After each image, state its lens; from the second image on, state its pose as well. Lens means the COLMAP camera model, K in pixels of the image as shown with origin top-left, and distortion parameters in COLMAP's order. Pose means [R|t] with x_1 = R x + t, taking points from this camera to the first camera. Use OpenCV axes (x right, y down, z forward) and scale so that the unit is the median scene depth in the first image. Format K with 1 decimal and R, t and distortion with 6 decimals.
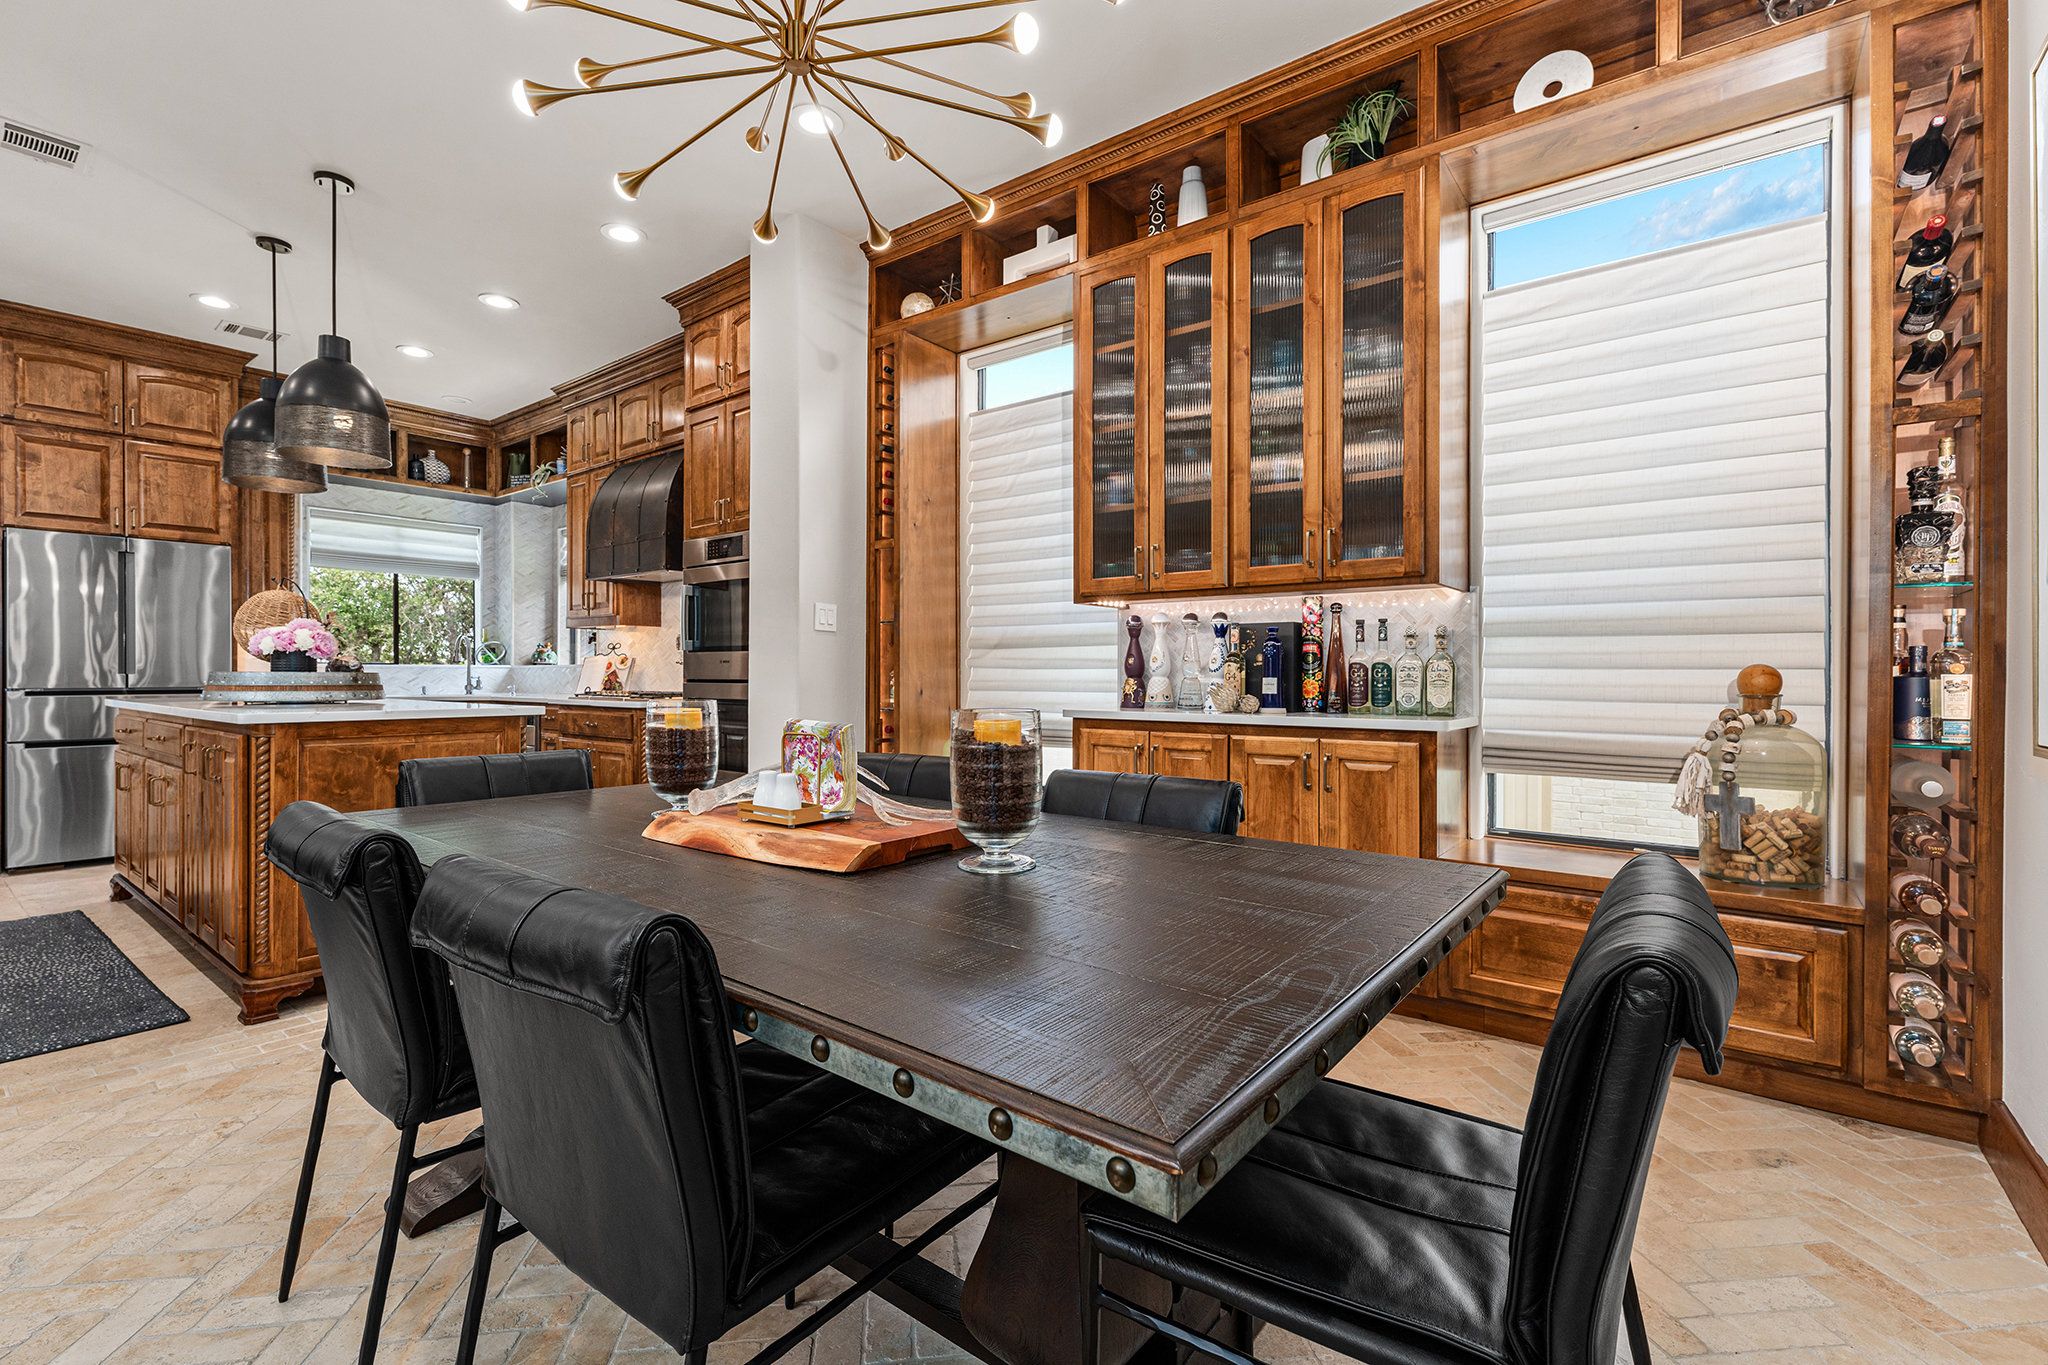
lens RADIAL K [[899.8, 0, 1019.8], [0, 899.8, 676.6], [0, 0, 1]] dist [-0.000394, 0.000198]
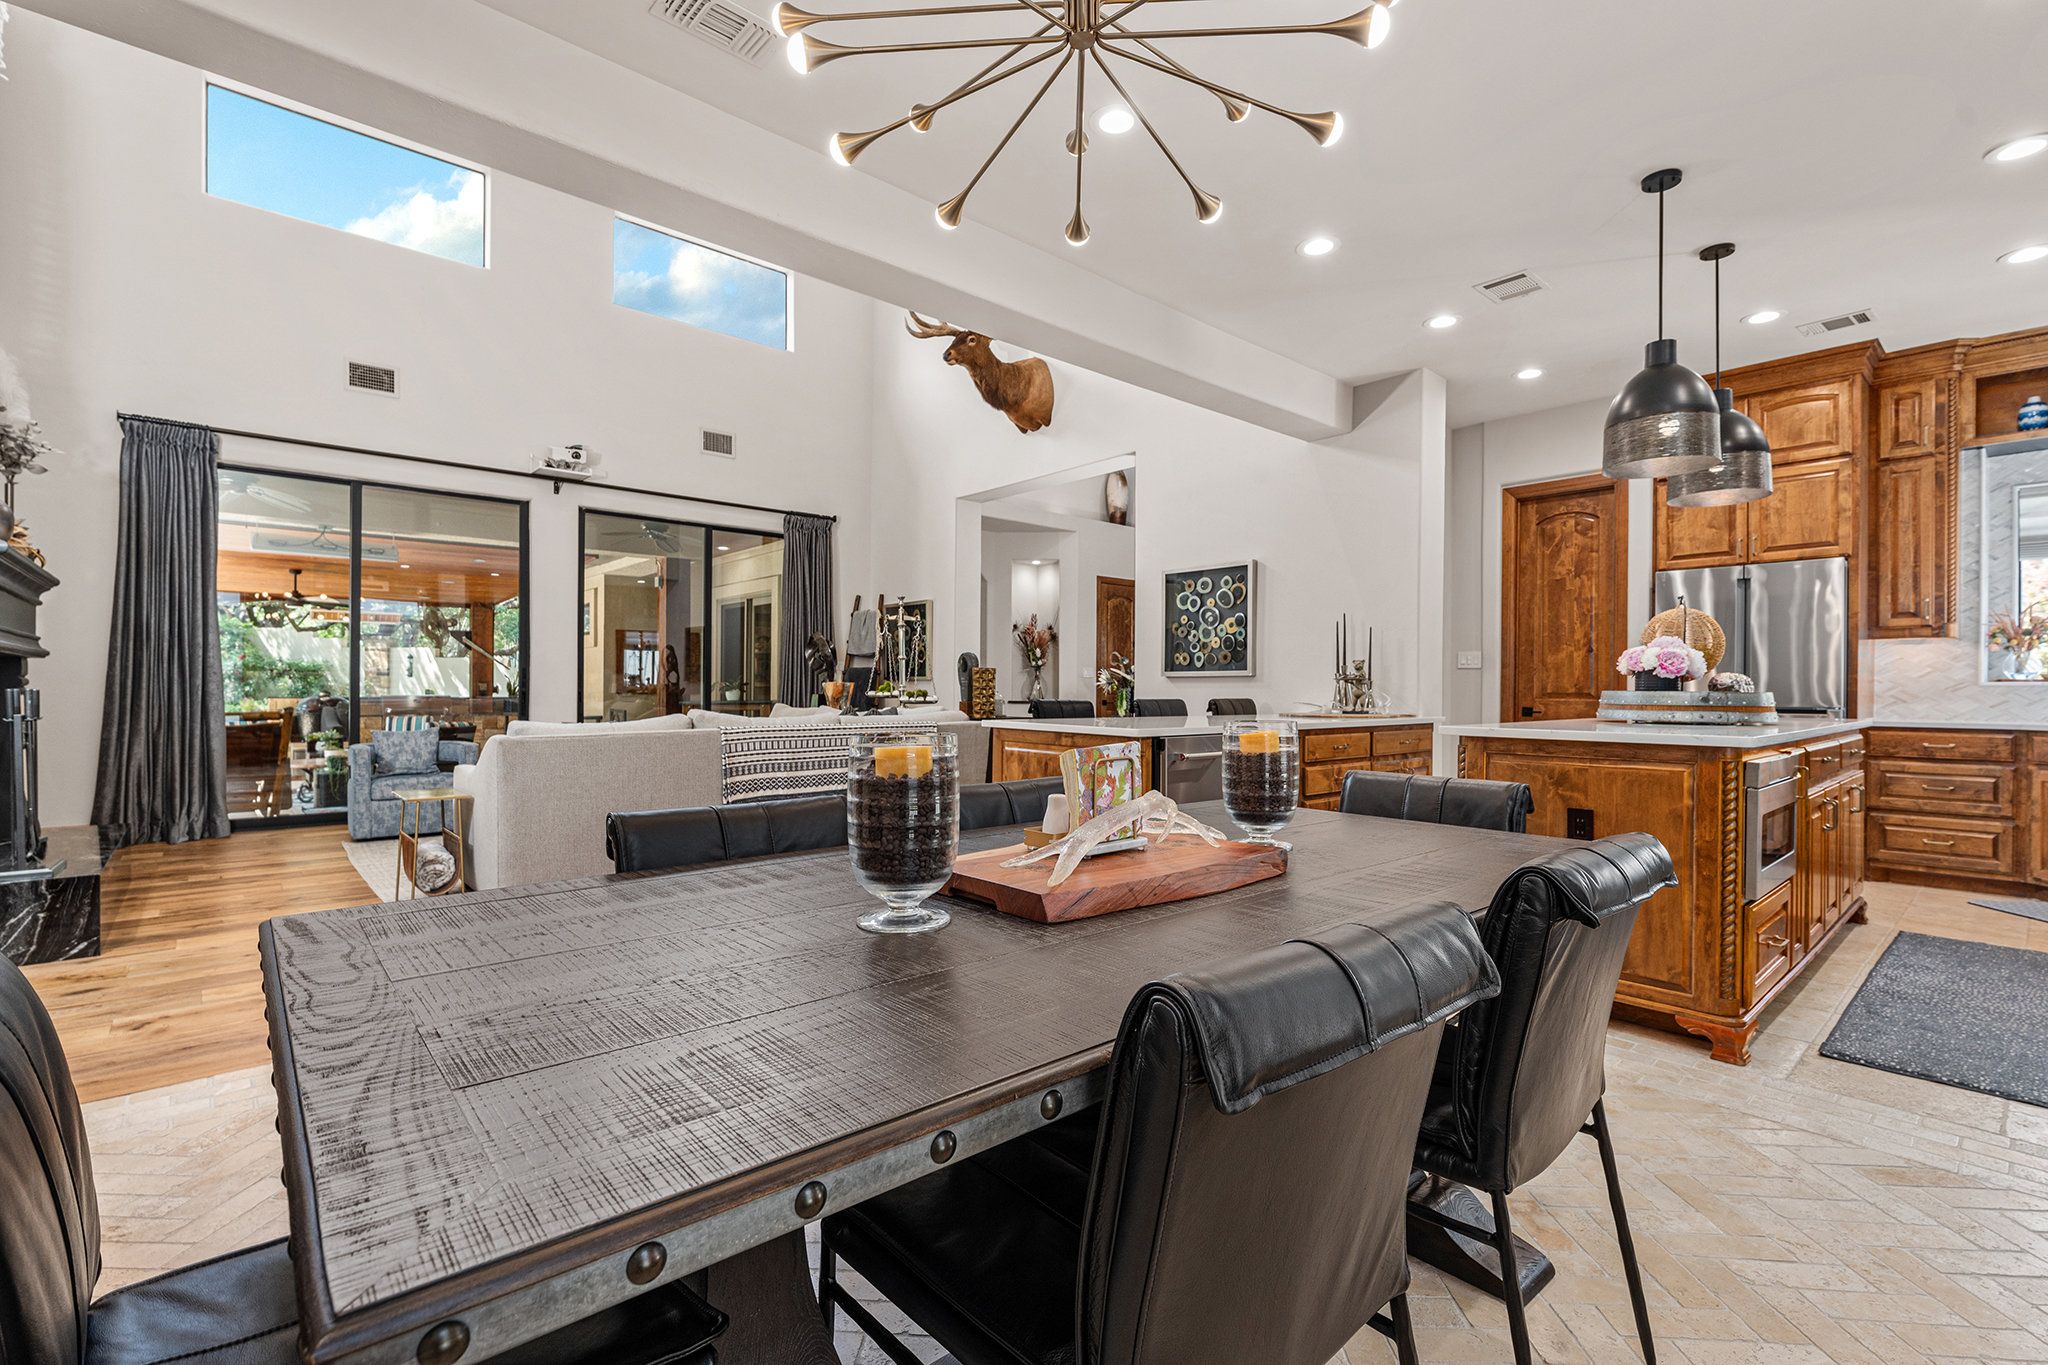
lens RADIAL K [[912.6, 0, 1025.9], [0, 912.6, 688.4], [0, 0, 1]] dist [0.000462, 0.000392]
pose [[-0.180790, -0.002057, -0.983520, 0.228632], [-0.006846, 0.999976, -0.000833, -0.002139], [0.983498, 0.006582, -0.180800, 0.372629]]
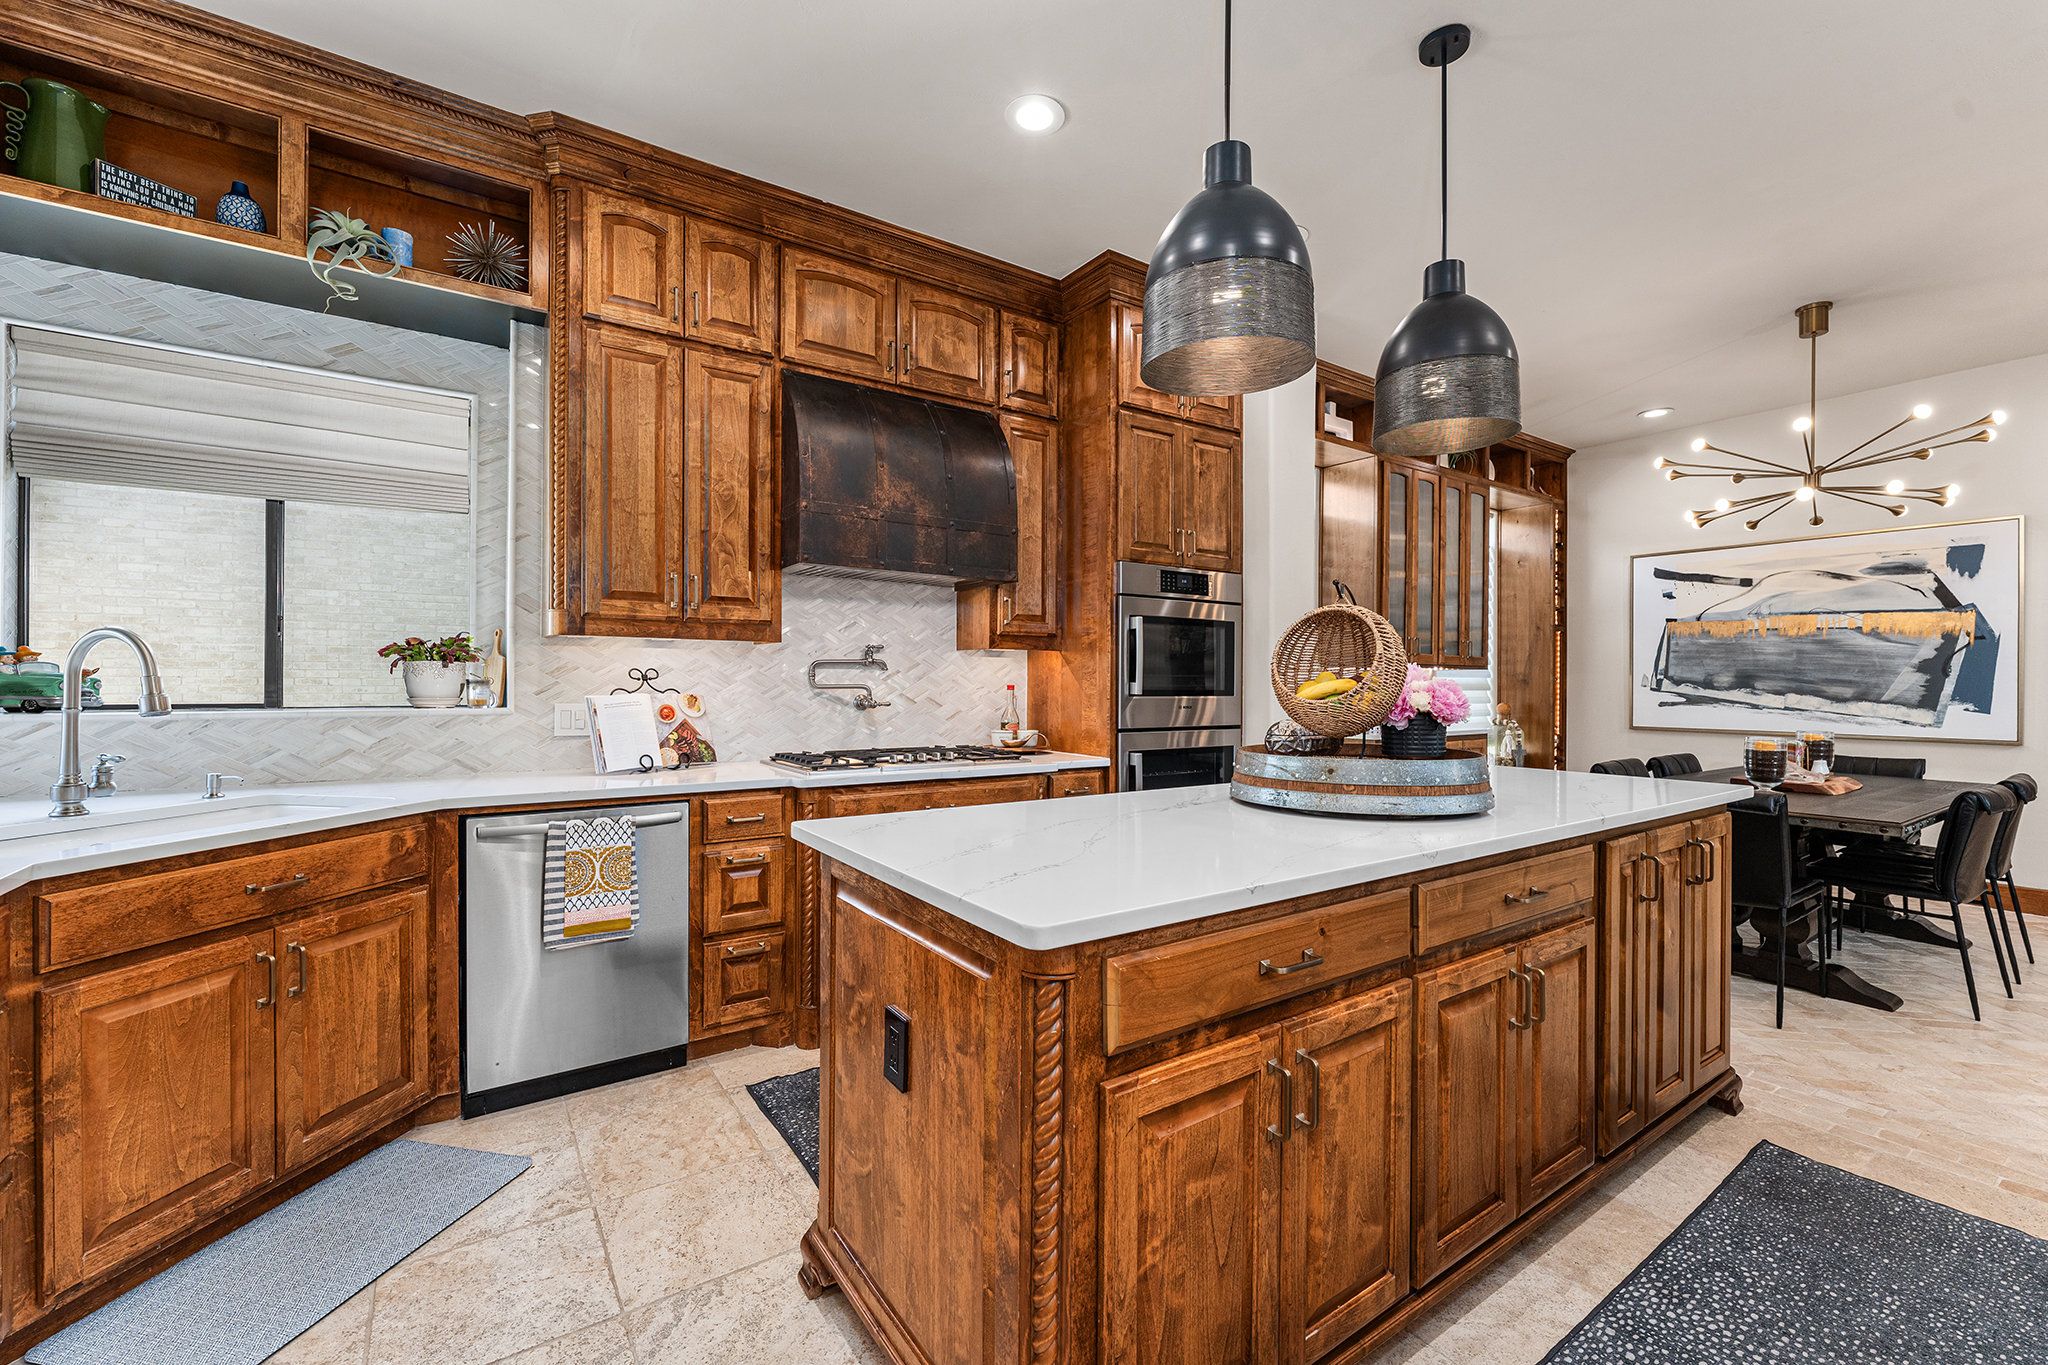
lens RADIAL K [[848.1, 0, 1024.0], [0, 848.1, 682.5], [0, 0, 1]] dist [-0.002925, -0.000396]
pose [[0.303128, 0.000561, 0.952950, -1.079199], [-0.002706, 0.999996, 0.000272, -0.037500], [-0.952946, -0.002661, 0.303128, 0.803744]]
